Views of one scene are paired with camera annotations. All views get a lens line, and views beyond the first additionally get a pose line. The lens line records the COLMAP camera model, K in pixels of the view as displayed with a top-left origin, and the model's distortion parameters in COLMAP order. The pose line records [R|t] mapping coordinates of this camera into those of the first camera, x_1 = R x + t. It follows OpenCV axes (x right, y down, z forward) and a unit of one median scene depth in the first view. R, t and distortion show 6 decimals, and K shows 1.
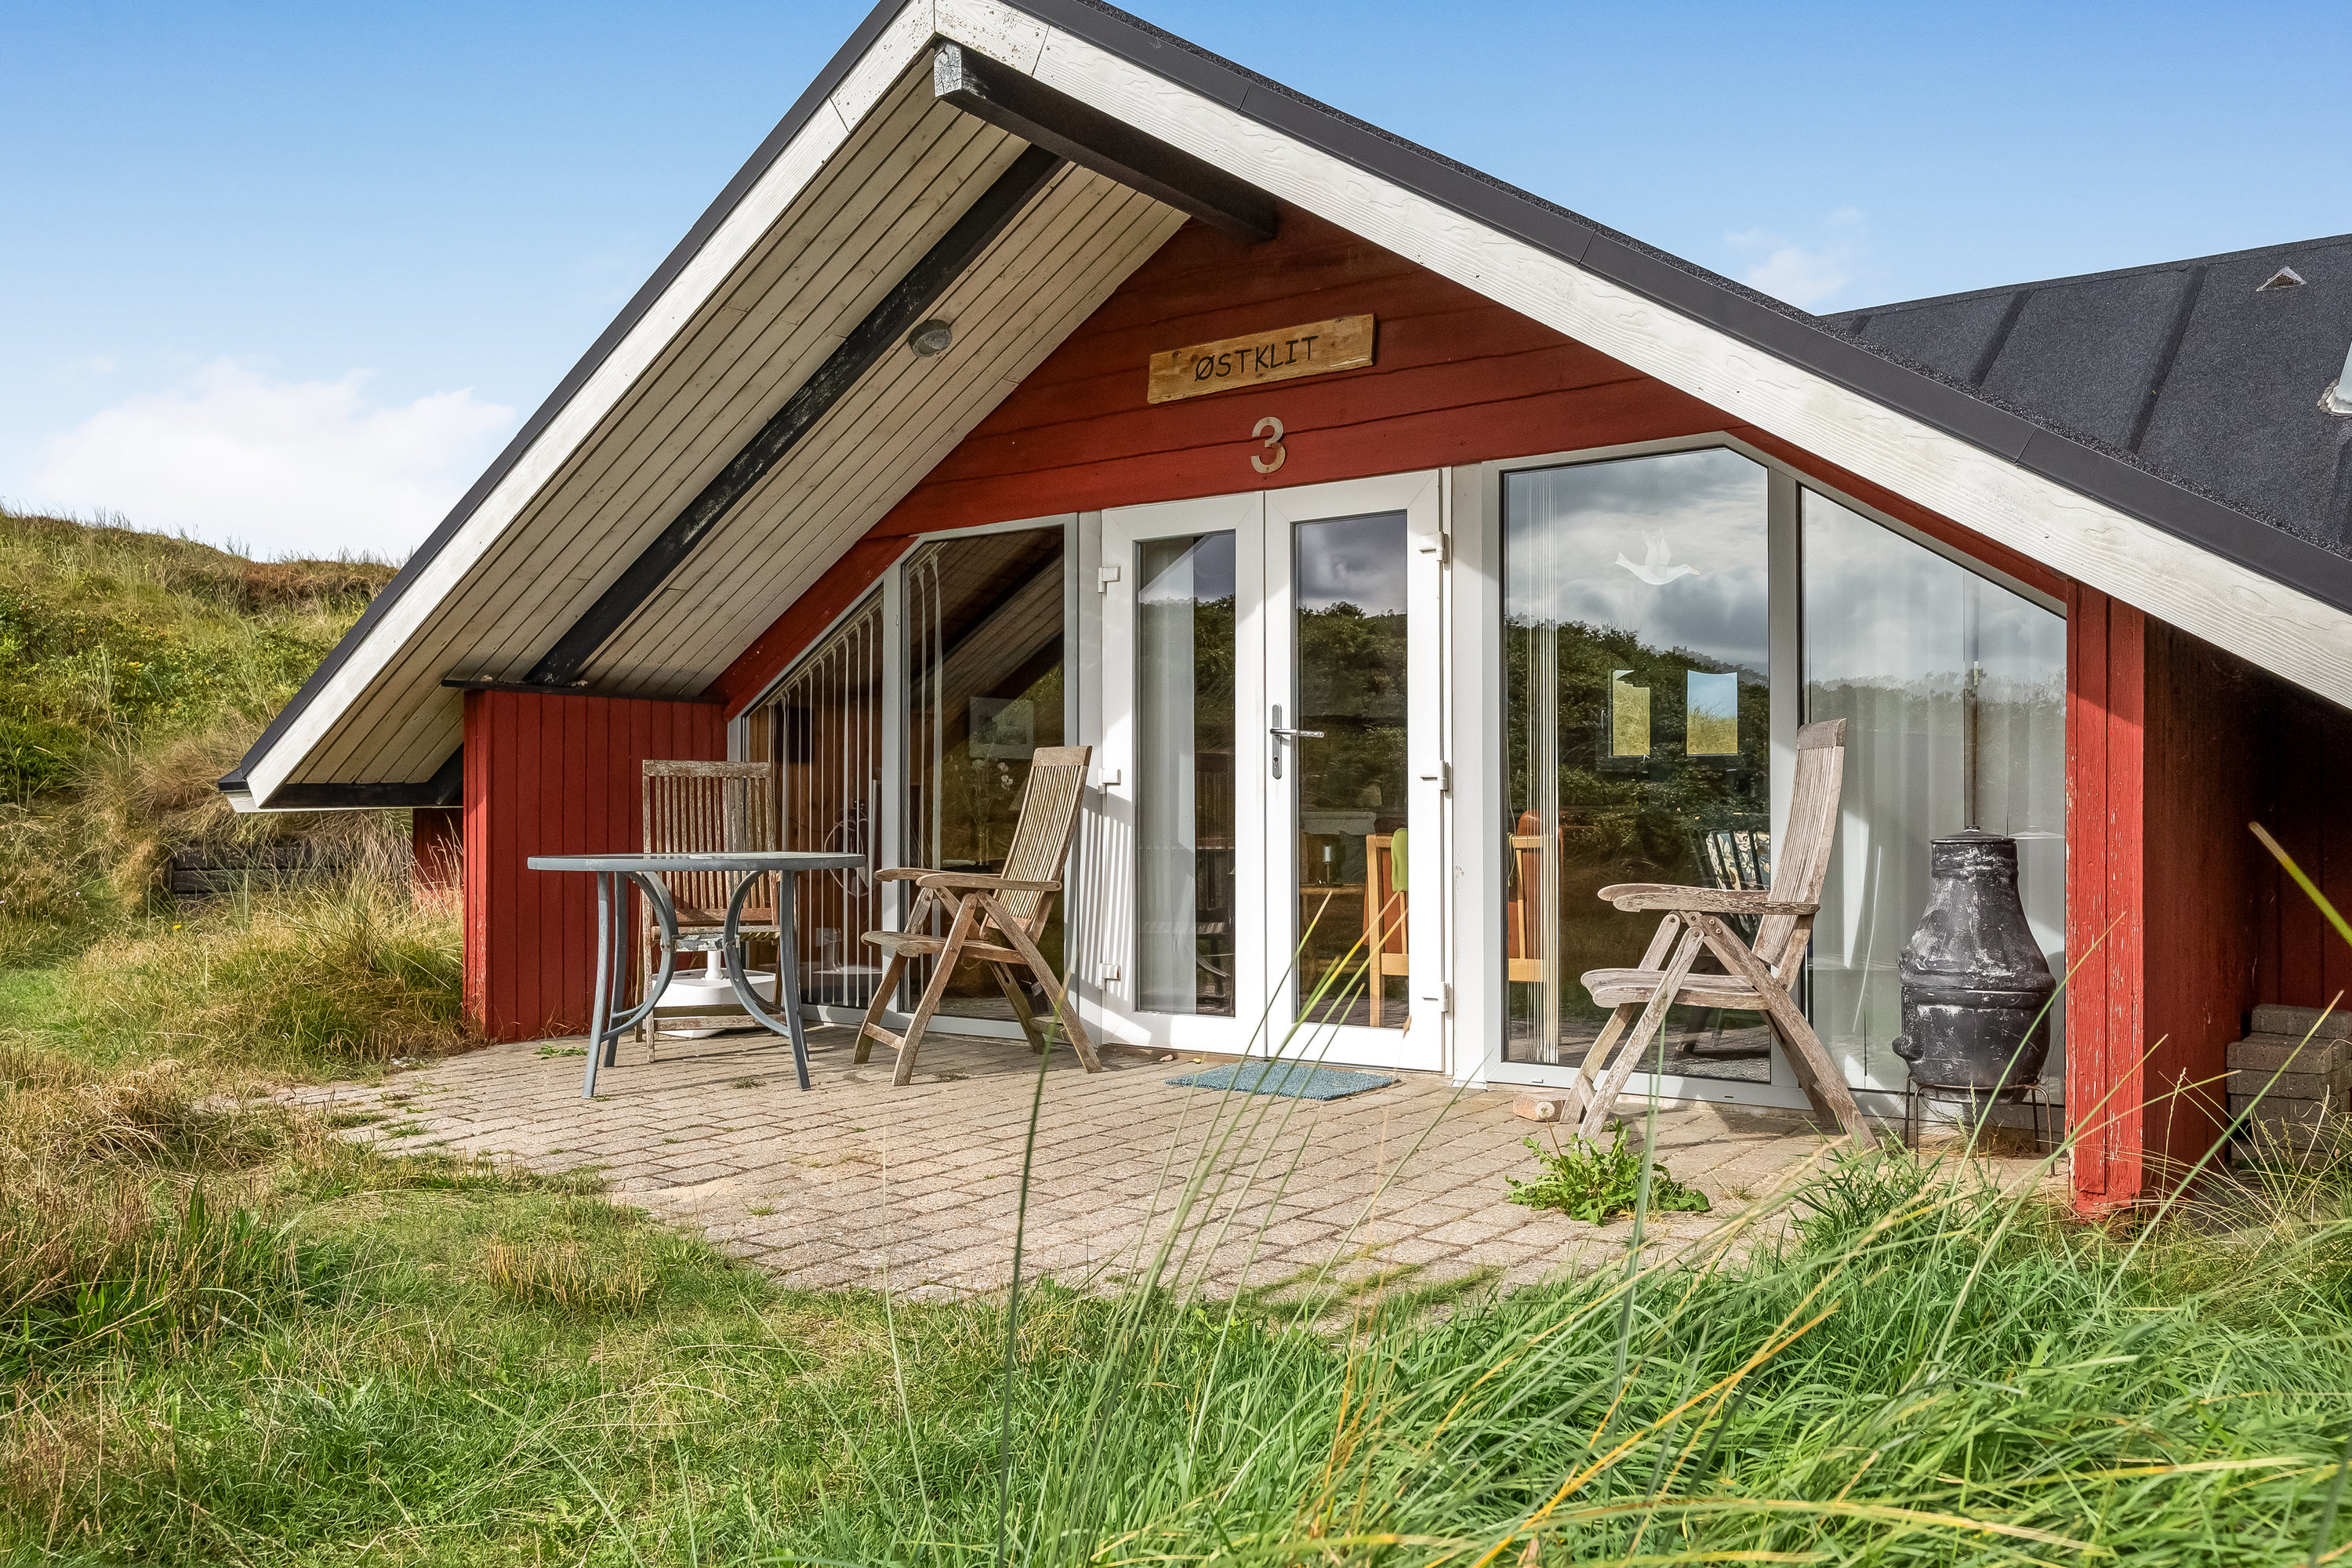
lens RADIAL K [[1866.2, 0, 1176.0], [0, 1866.2, 784.0], [0, 0, 1]] dist [-0.000776, -0.000355]
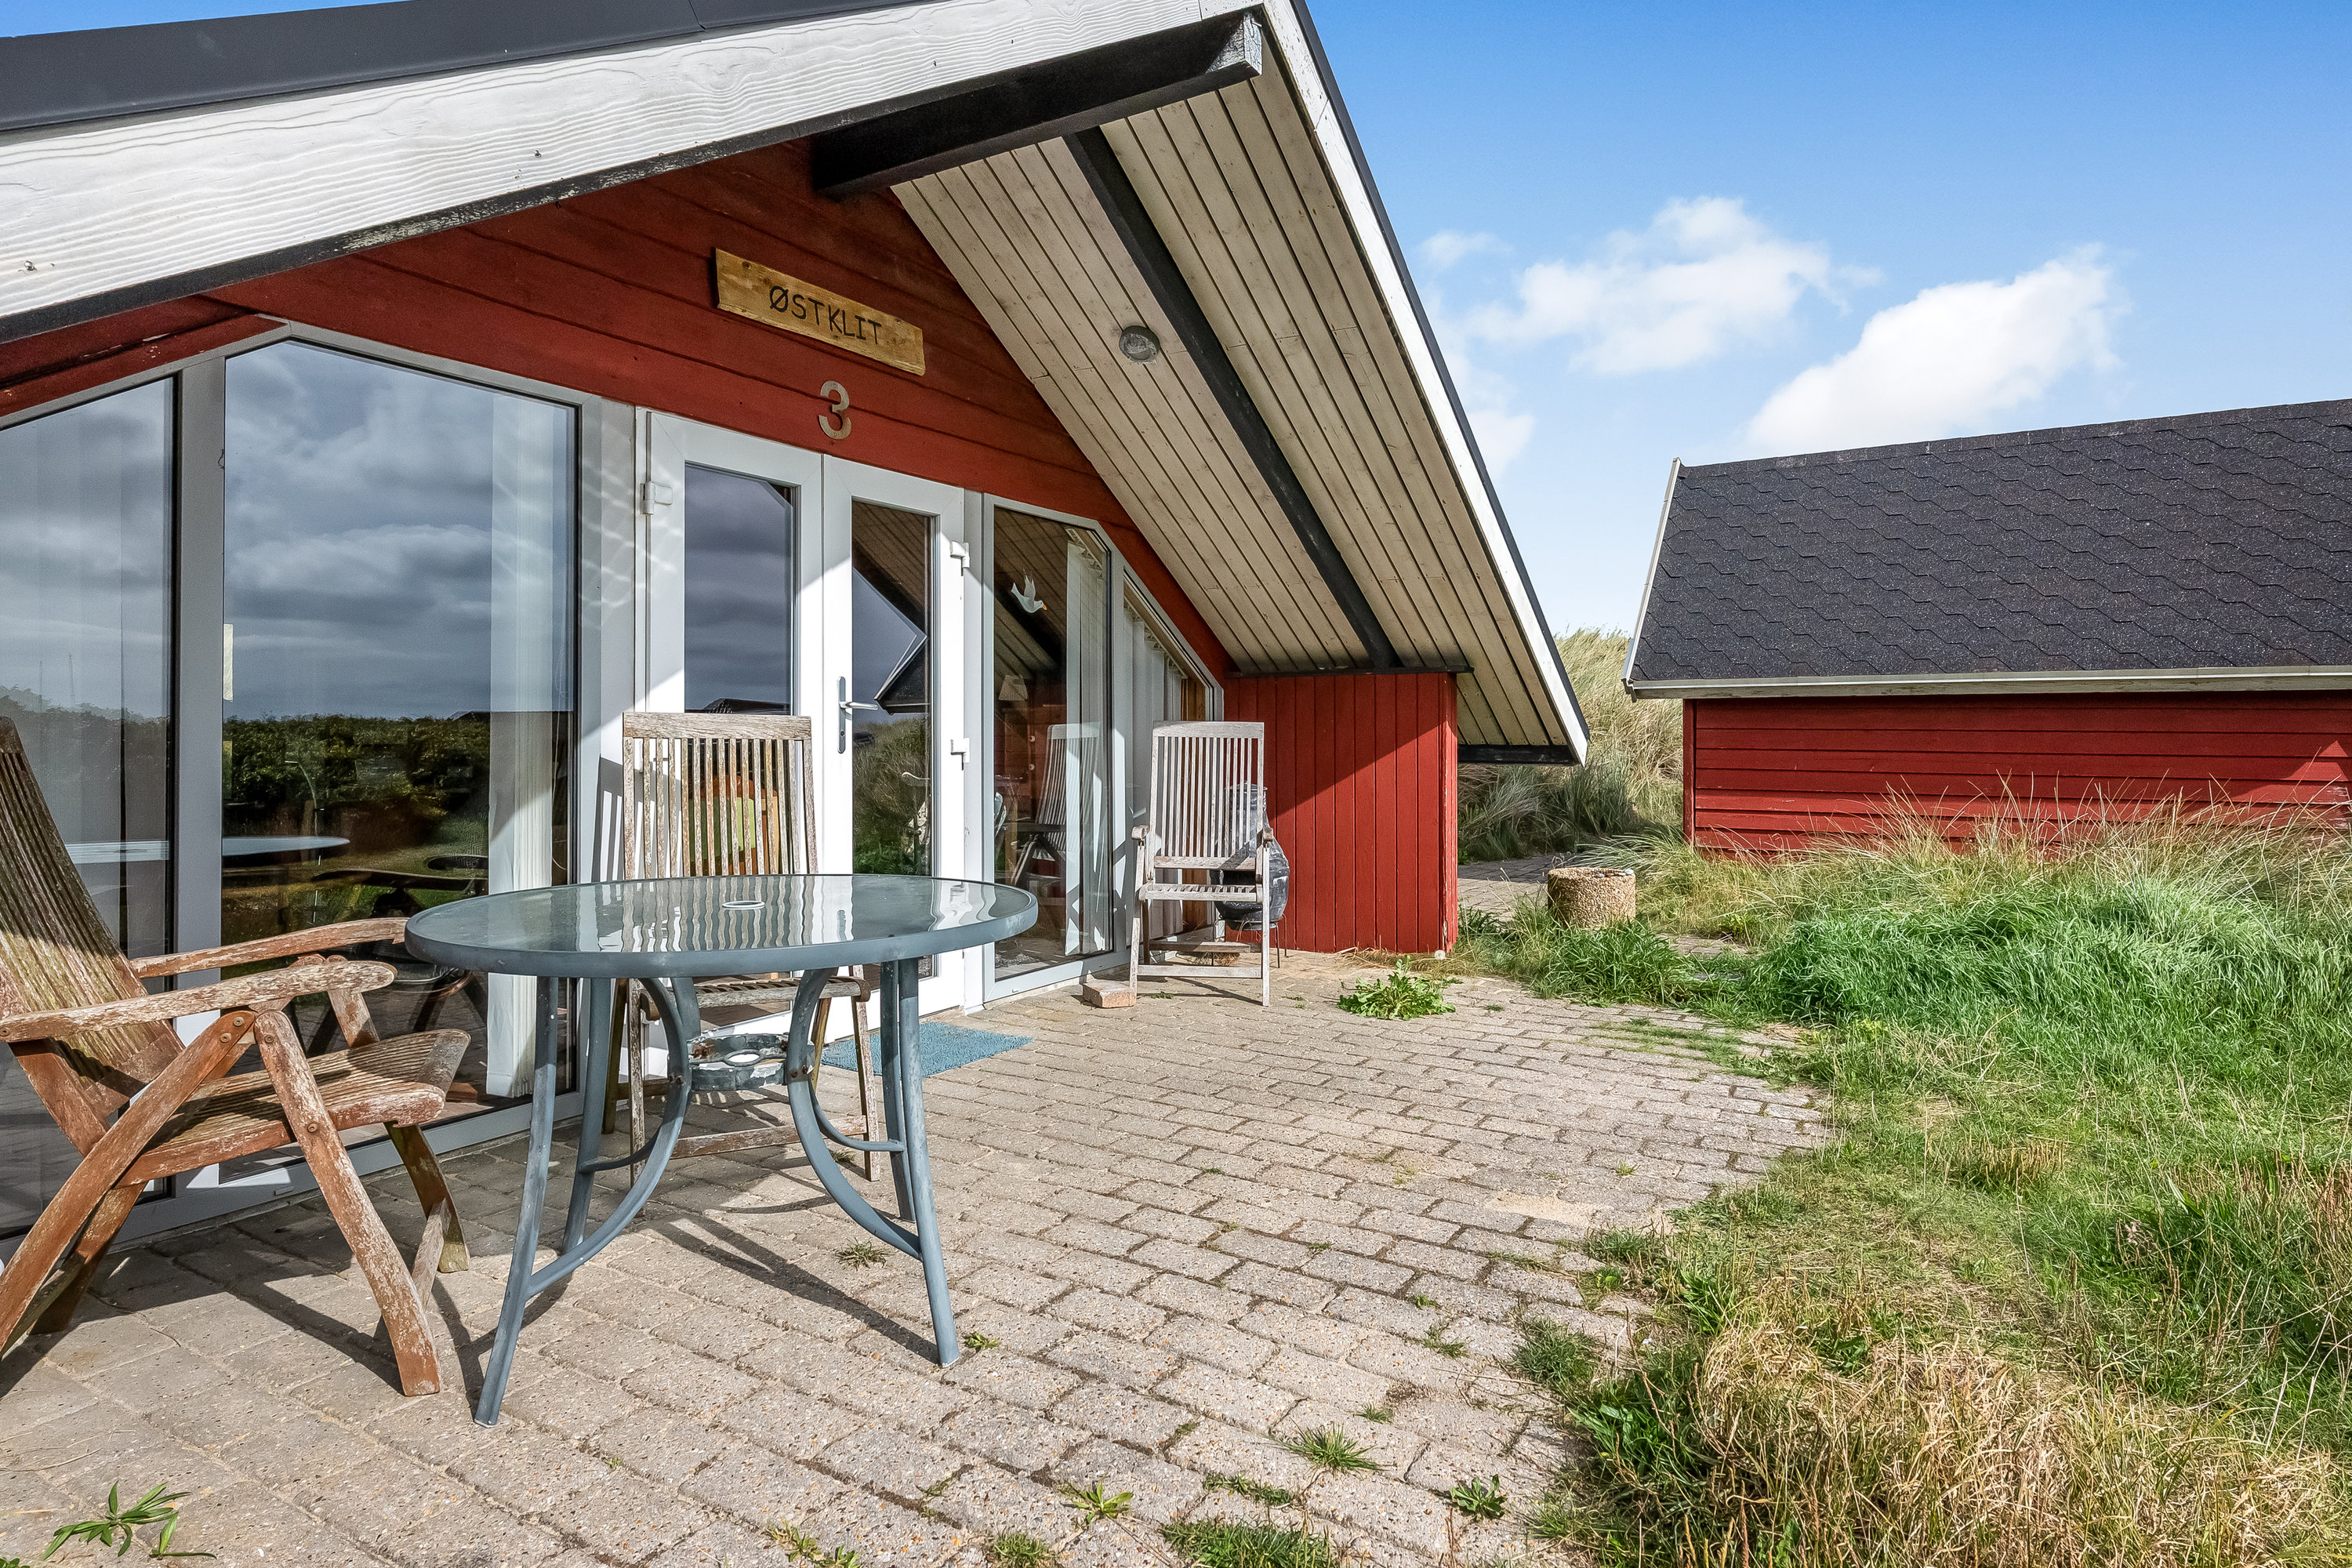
lens RADIAL K [[1297.6, 0, 1175.9], [0, 1297.6, 740.8], [0, 0, 1]] dist [-0.000556, -0.000005]
pose [[-0.064474, 0.008116, 0.997886, -0.640950], [-0.017555, 0.999803, -0.009266, -0.005203], [-0.997765, -0.018115, -0.064319, 0.863811]]
